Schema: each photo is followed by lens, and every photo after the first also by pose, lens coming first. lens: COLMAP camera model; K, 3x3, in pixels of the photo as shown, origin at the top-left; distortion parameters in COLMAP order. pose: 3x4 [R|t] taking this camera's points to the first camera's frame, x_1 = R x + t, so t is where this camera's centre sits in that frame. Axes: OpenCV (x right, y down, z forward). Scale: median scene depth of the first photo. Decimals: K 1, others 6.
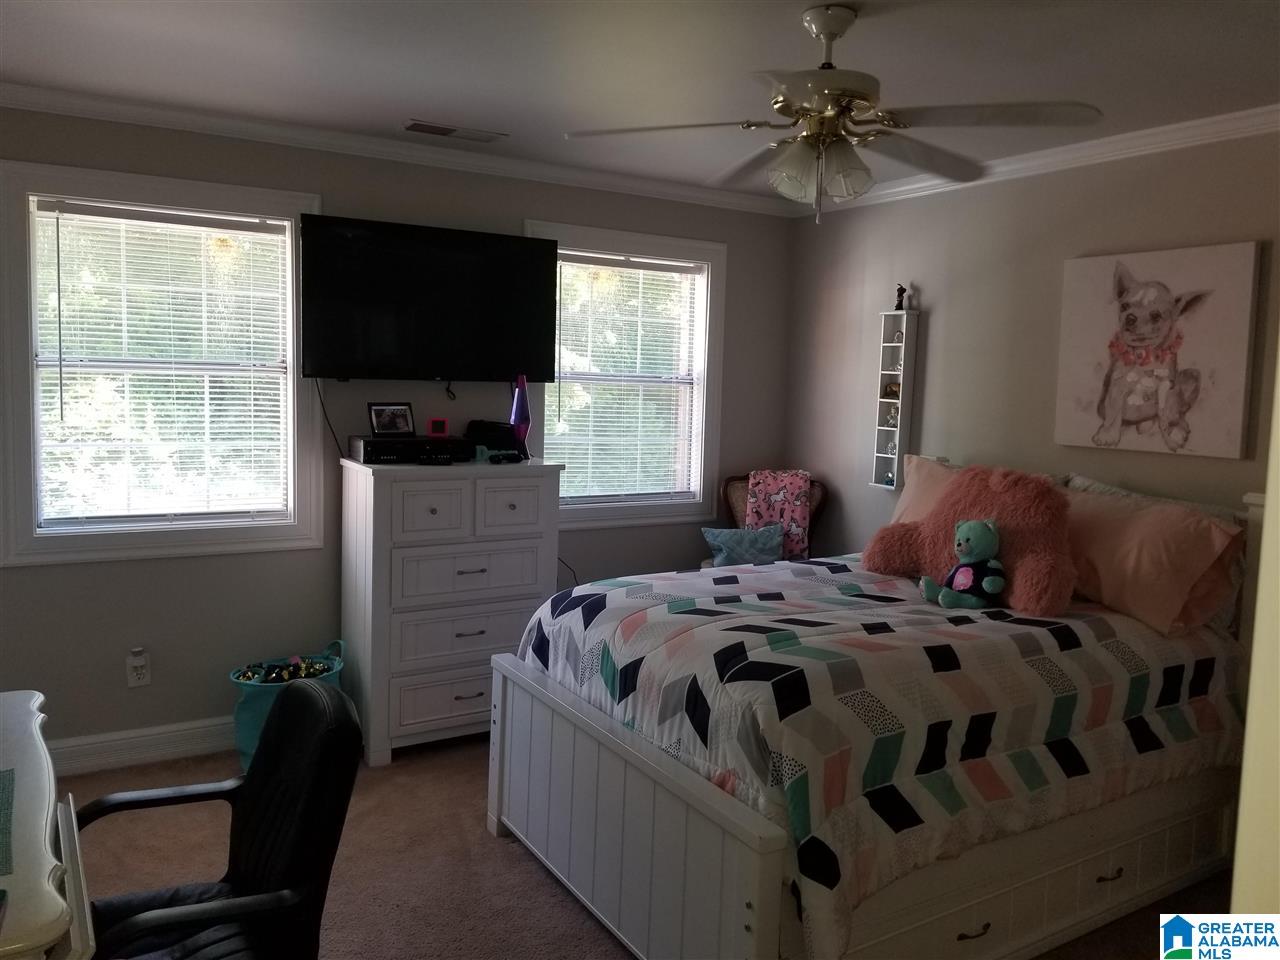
lens RADIAL K [[995.9, 0, 642.2], [0, 995.9, 481.3], [0, 0, 1]] dist [0.051582, -0.095563]
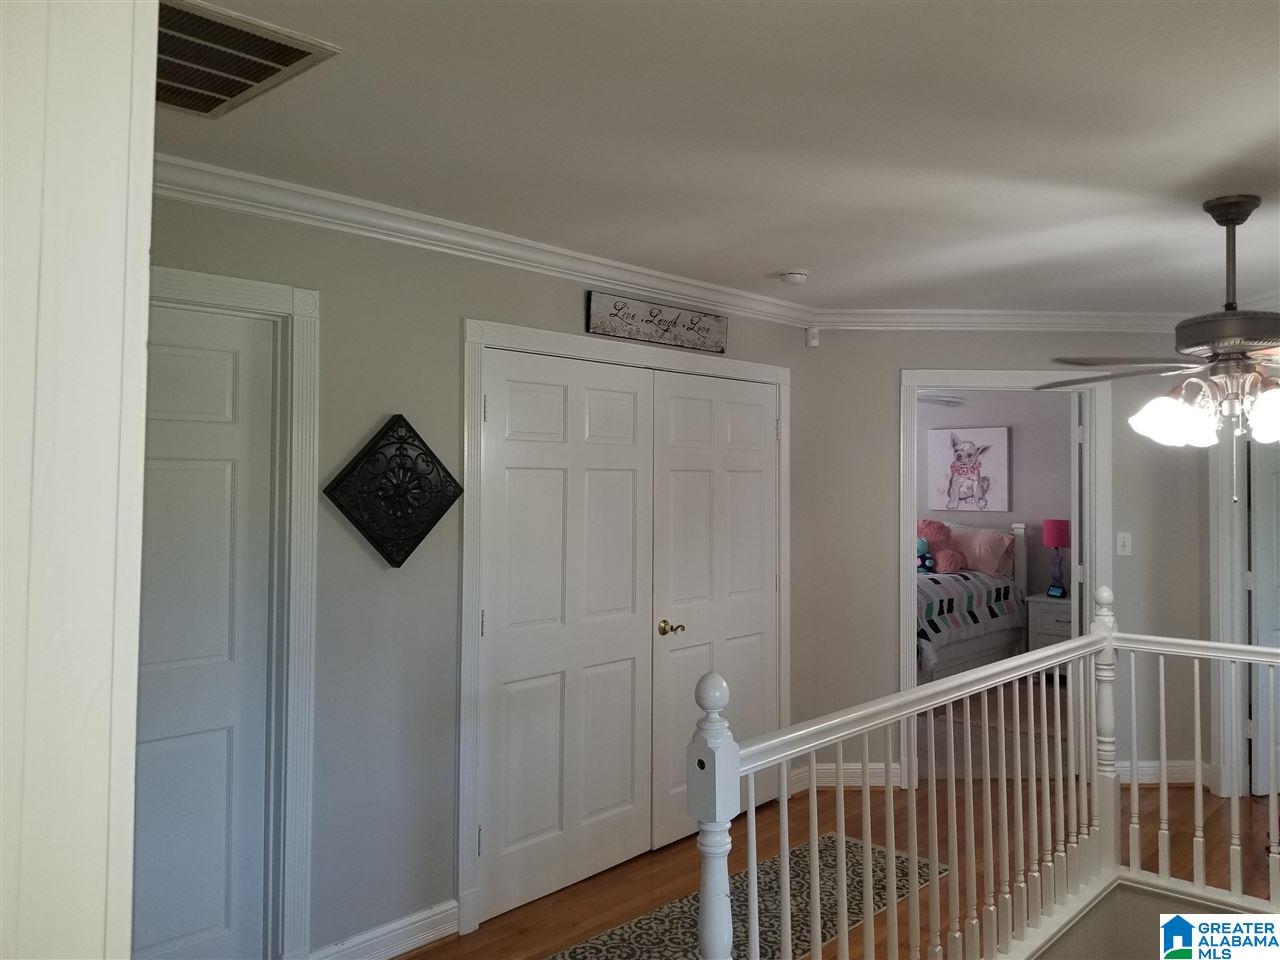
lens RADIAL K [[995.9, 0, 639.7], [0, 995.9, 480.9], [0, 0, 1]] dist [0.051582, -0.095563]
pose [[0.959905, -0.021235, 0.279520, -0.992066], [0.049976, 0.994116, -0.096101, 0.096875], [-0.275835, 0.106217, 0.955318, -1.158284]]
